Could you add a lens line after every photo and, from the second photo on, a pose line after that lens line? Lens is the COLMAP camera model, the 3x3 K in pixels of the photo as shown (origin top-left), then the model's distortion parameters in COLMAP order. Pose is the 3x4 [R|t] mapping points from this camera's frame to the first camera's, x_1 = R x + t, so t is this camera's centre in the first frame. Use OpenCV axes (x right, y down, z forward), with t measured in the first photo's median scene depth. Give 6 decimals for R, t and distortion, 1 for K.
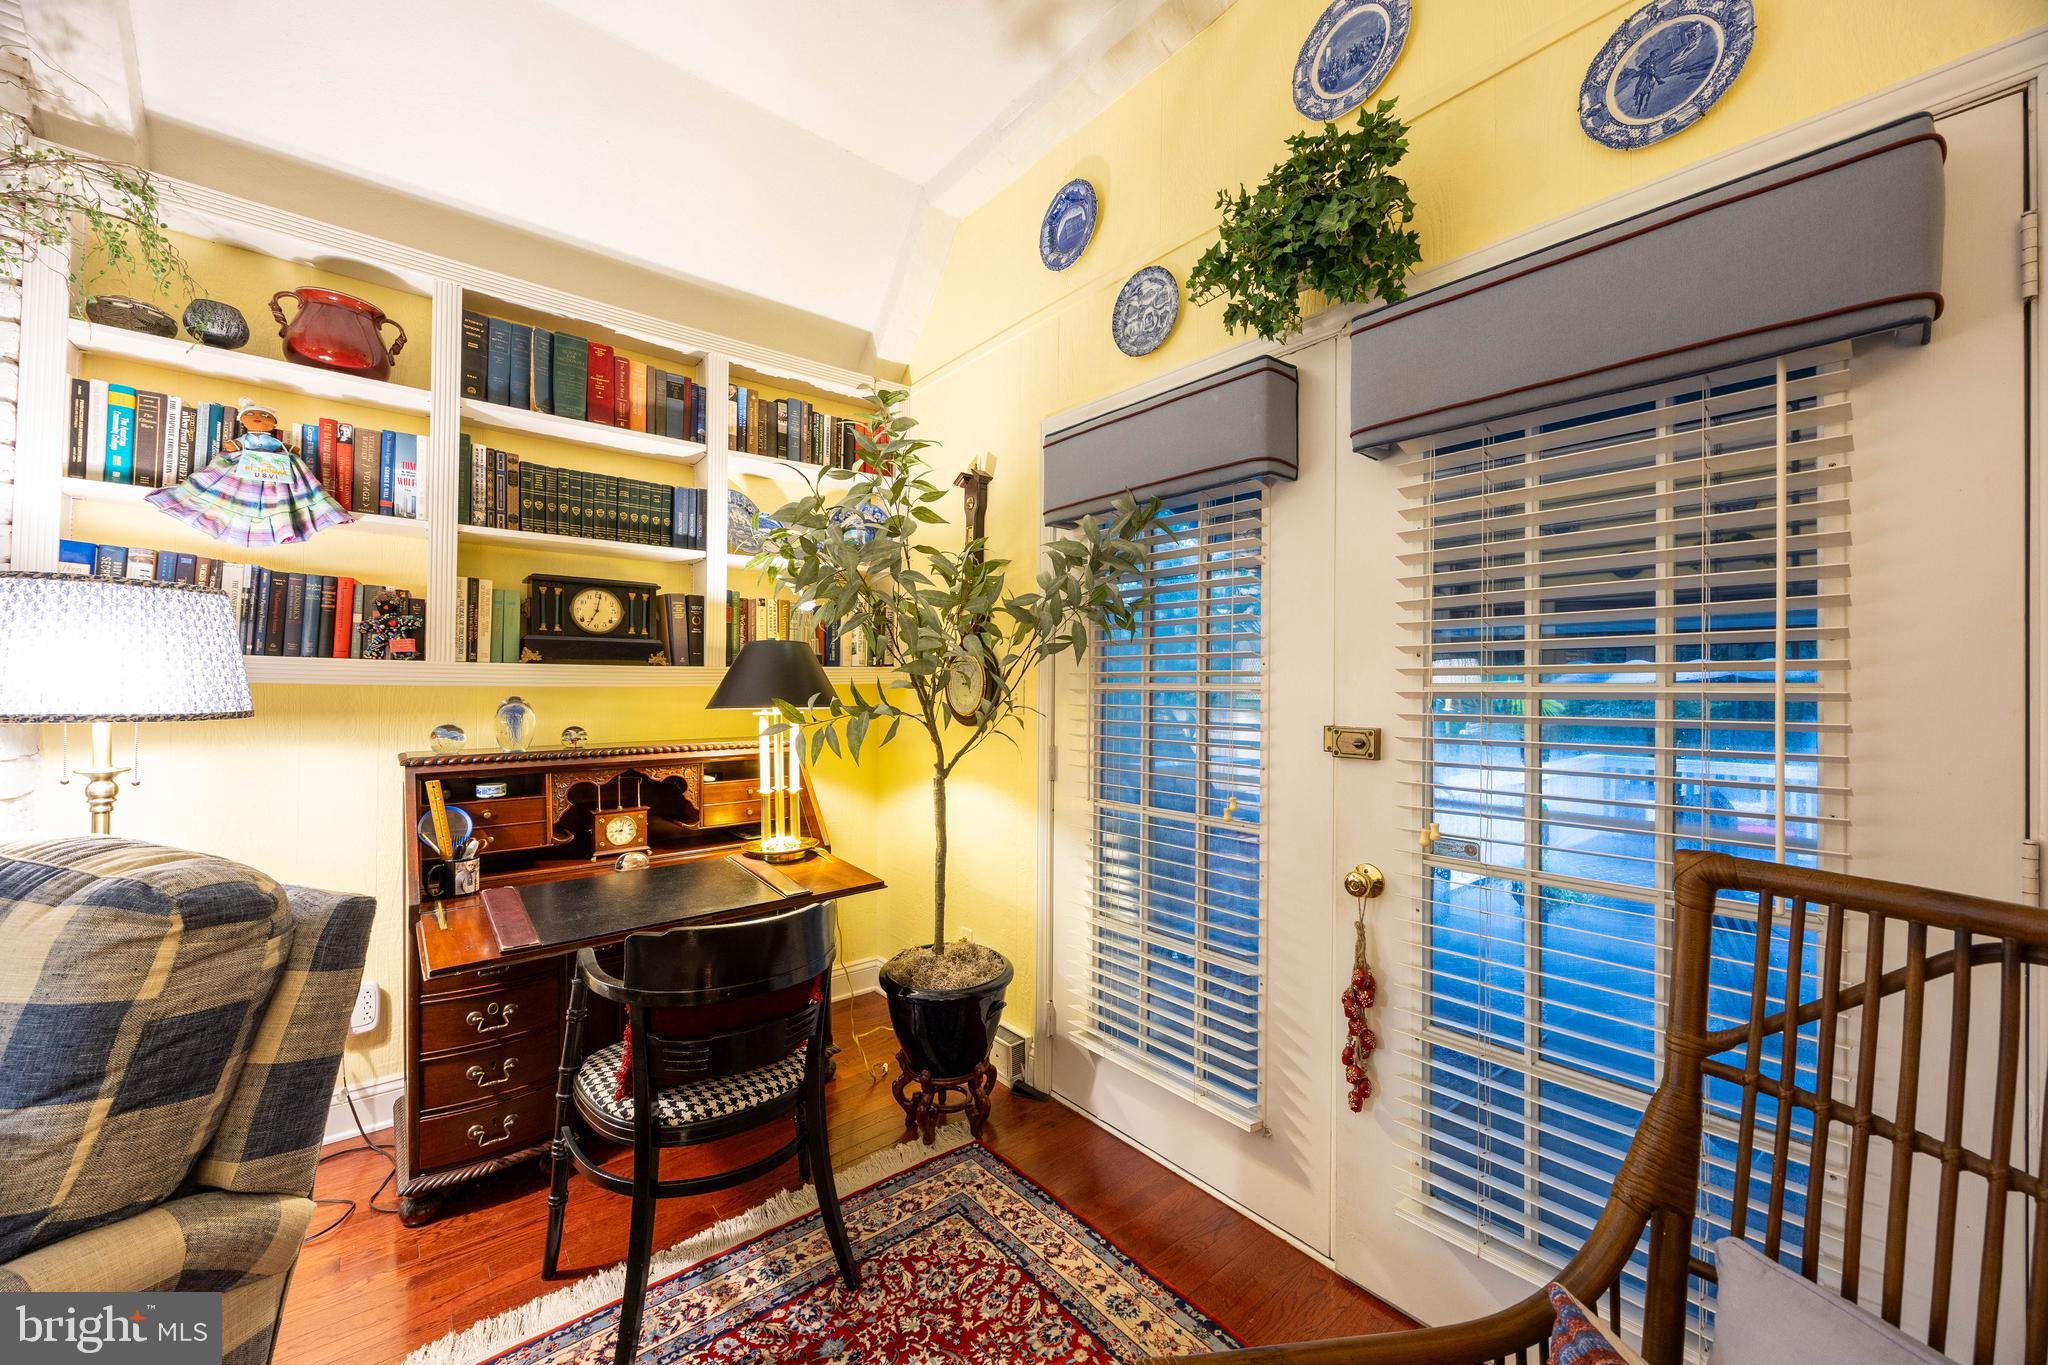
lens RADIAL K [[776.4, 0, 1022.6], [0, 776.4, 684.2], [0, 0, 1]] dist [-0.004802, 0.000590]
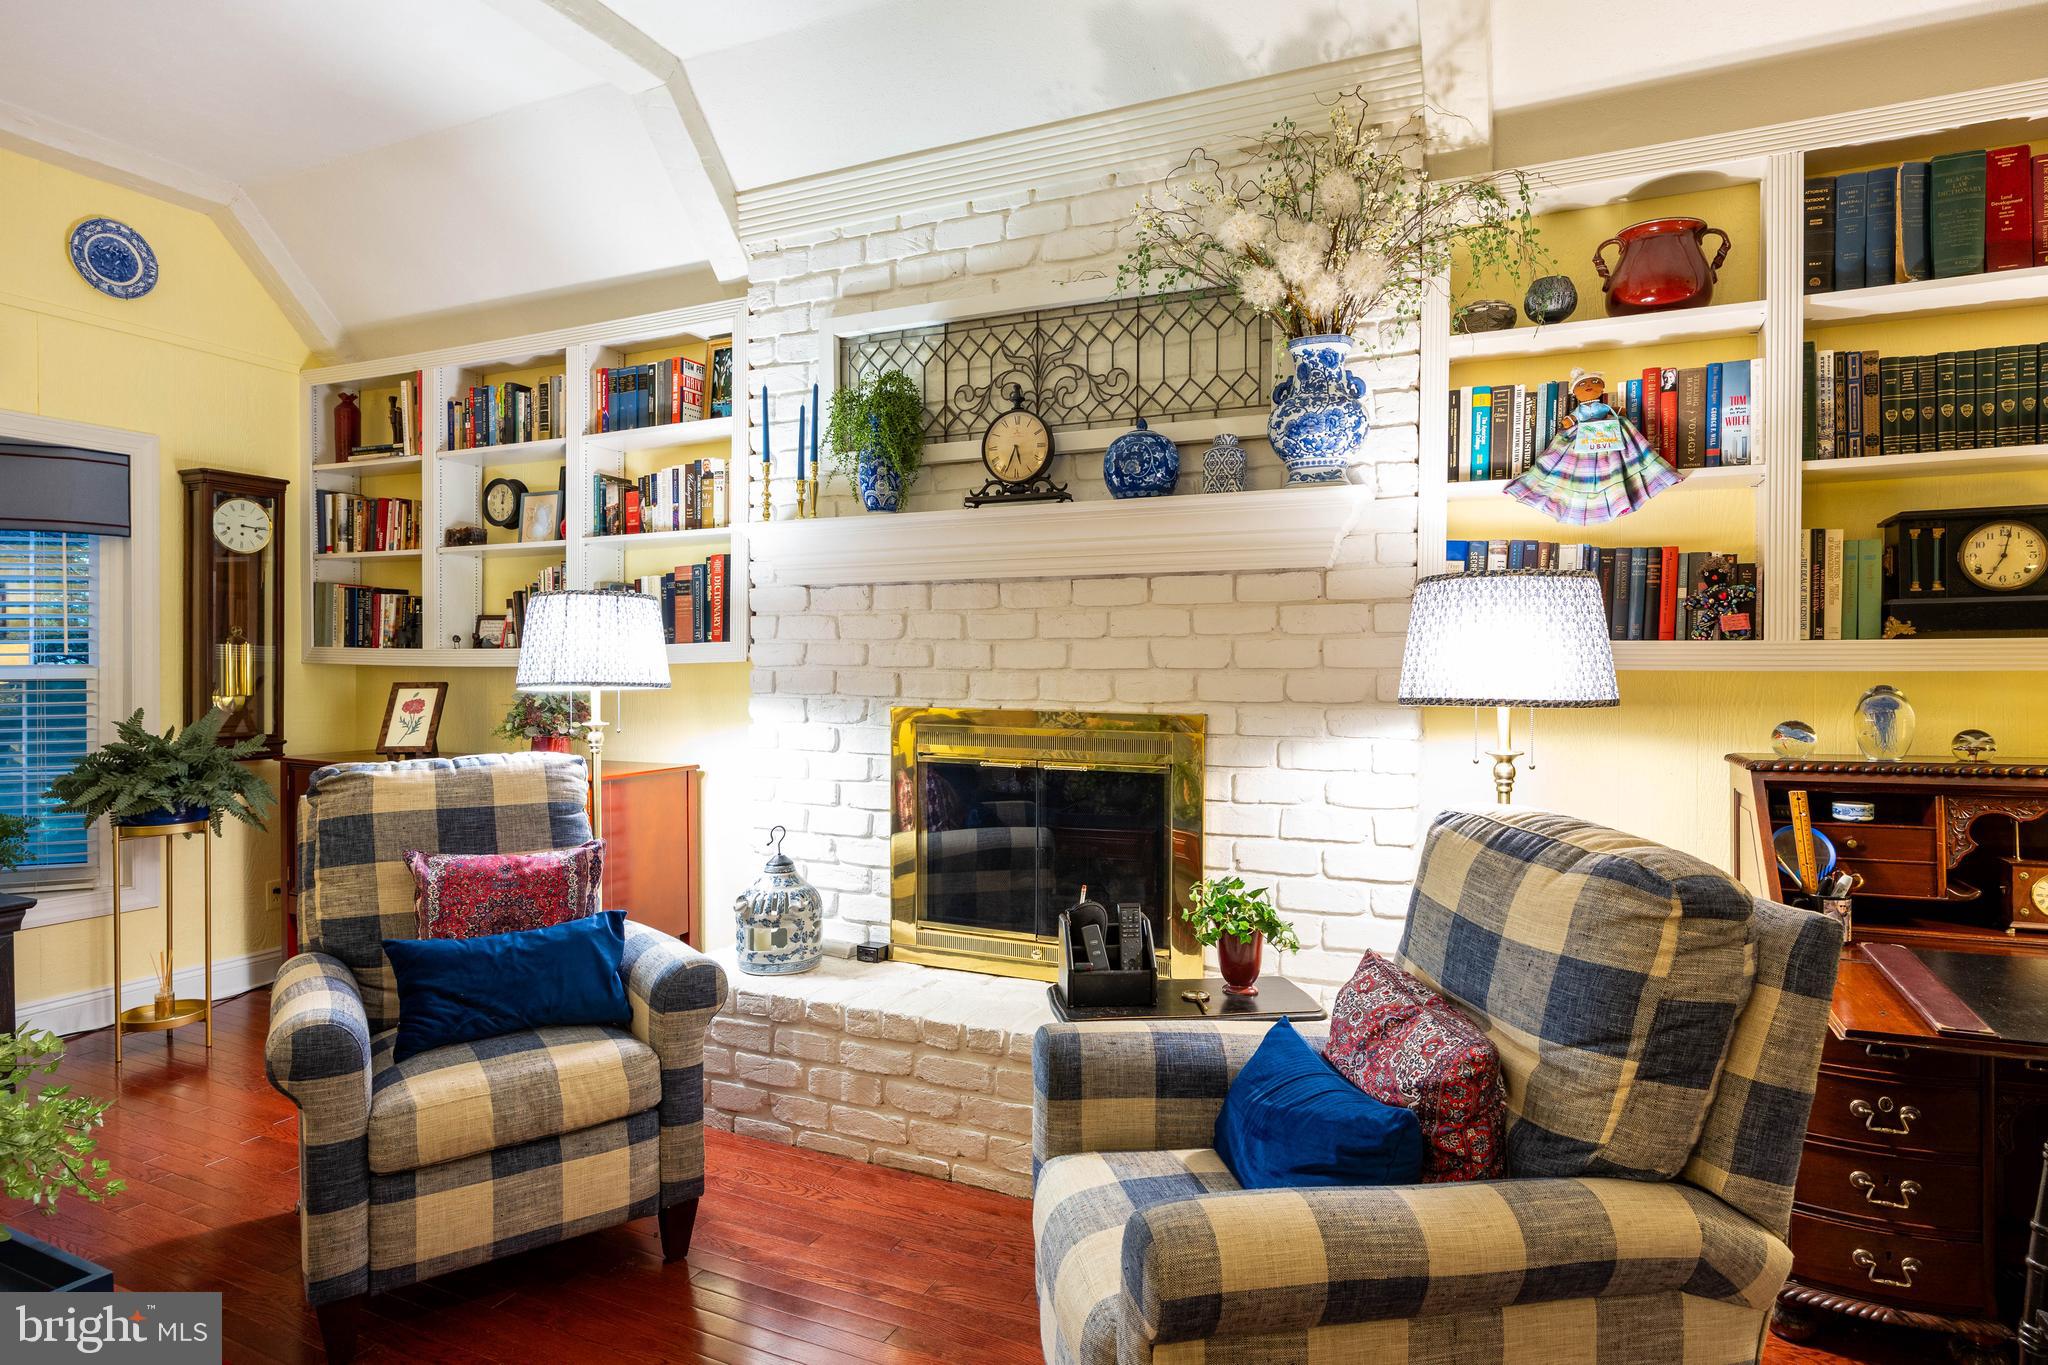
lens RADIAL K [[1094.9, 0, 1028.0], [0, 1094.9, 680.4], [0, 0, 1]] dist [-0.000812, -0.002853]
pose [[0.433068, -0.002024, -0.901359, -0.090258], [0.009642, 0.999951, 0.002387, 0.001447], [0.901310, -0.009724, 0.433066, -0.184038]]
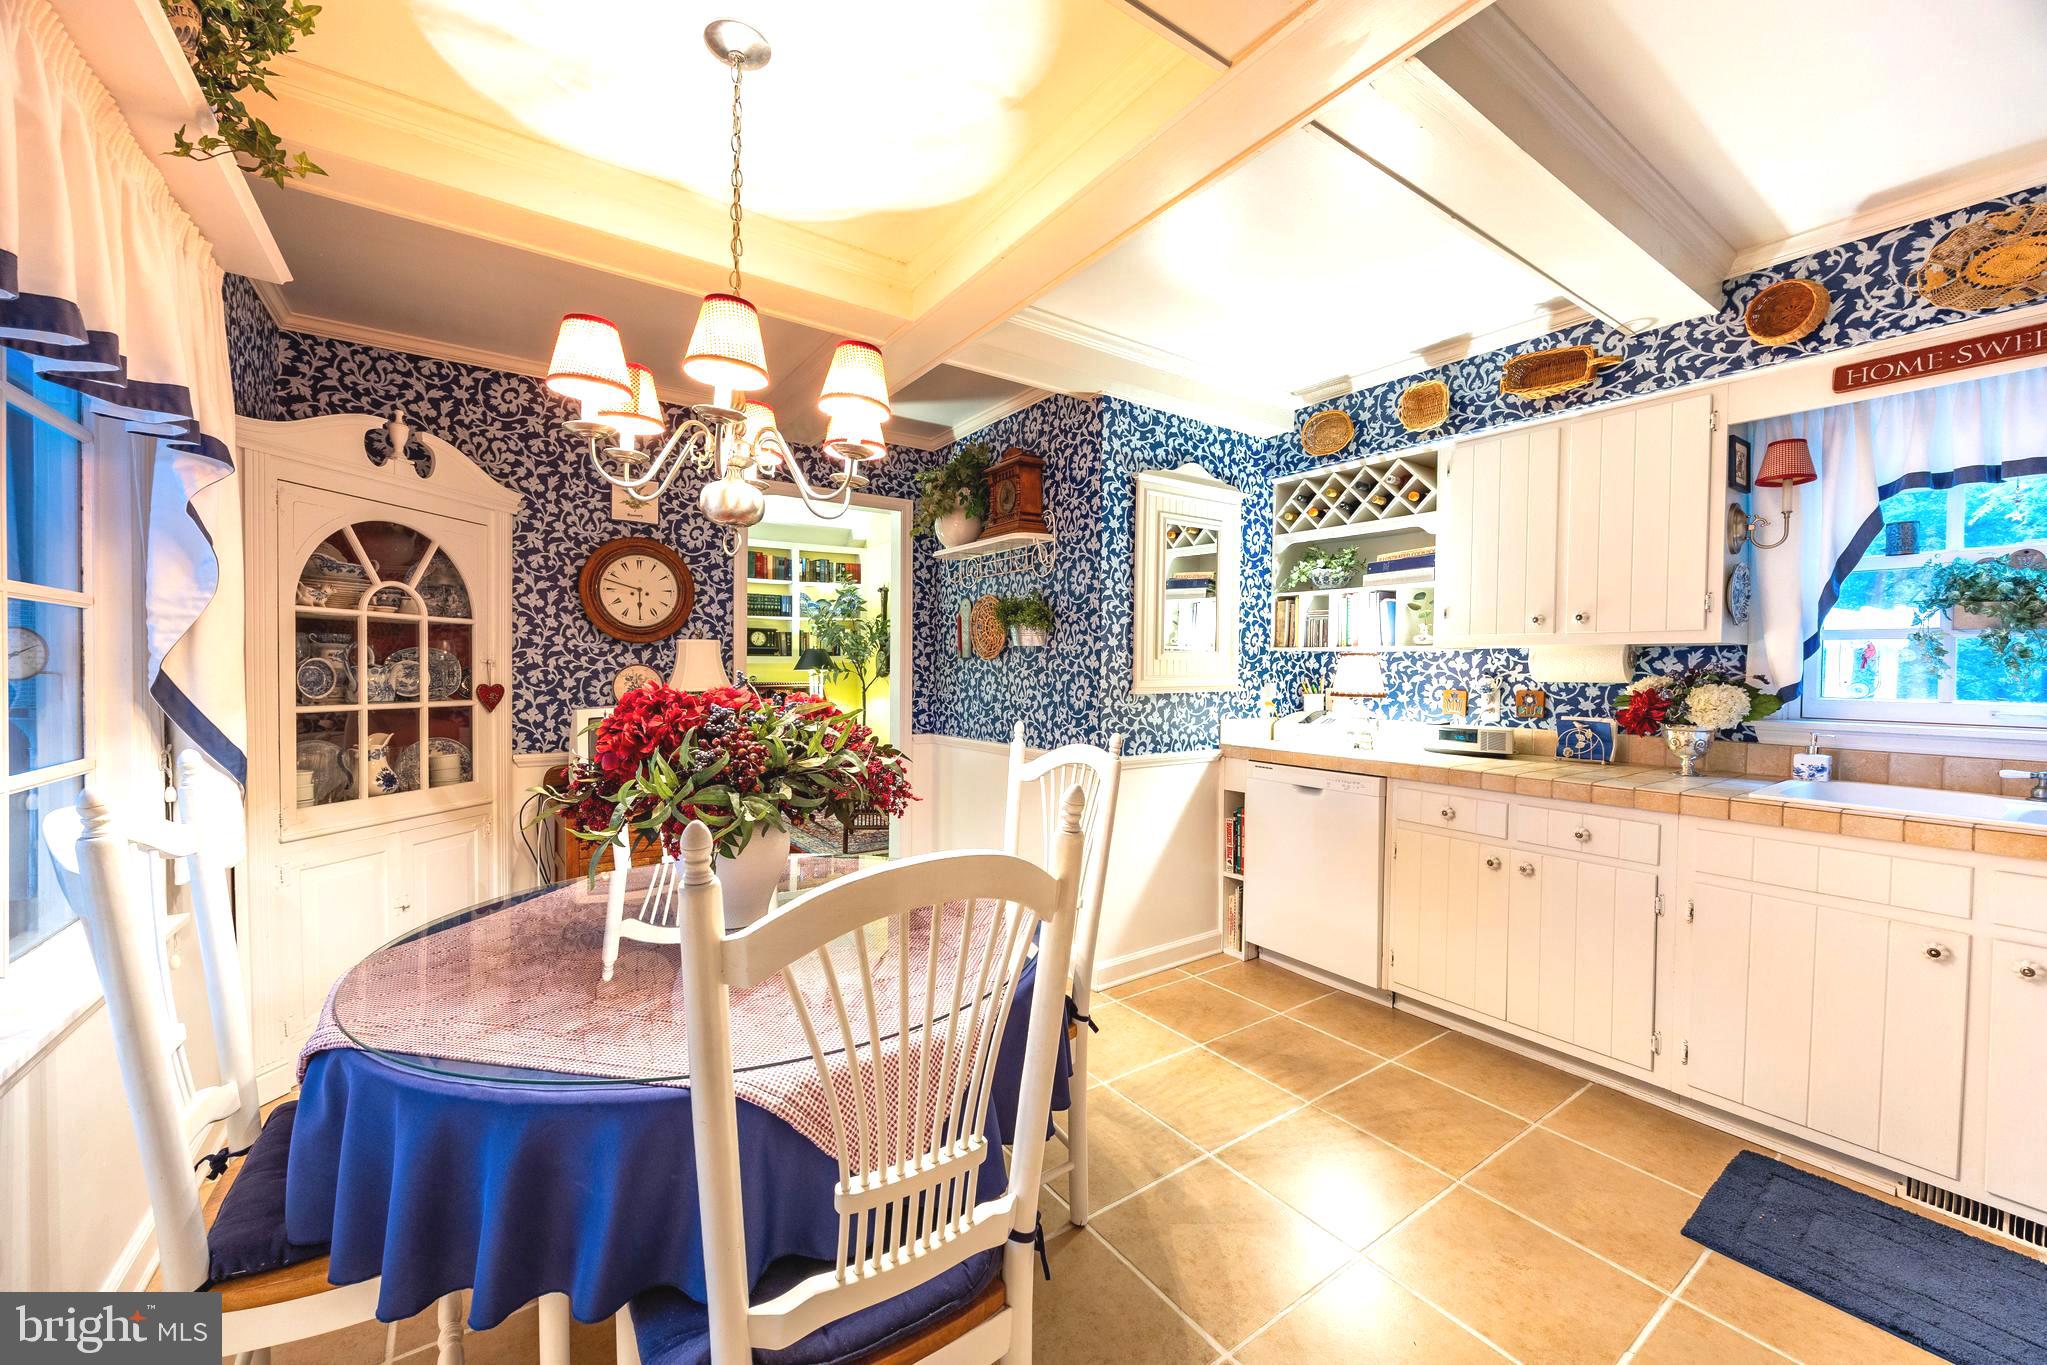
lens RADIAL K [[776.0, 0, 1019.8], [0, 776.0, 679.1], [0, 0, 1]] dist [-0.004802, 0.000590]
pose [[0.995810, -0.004711, -0.091320, 0.950872], [0.006621, 0.999765, 0.020622, 0.010964], [0.091202, -0.021140, 0.995608, -2.455226]]
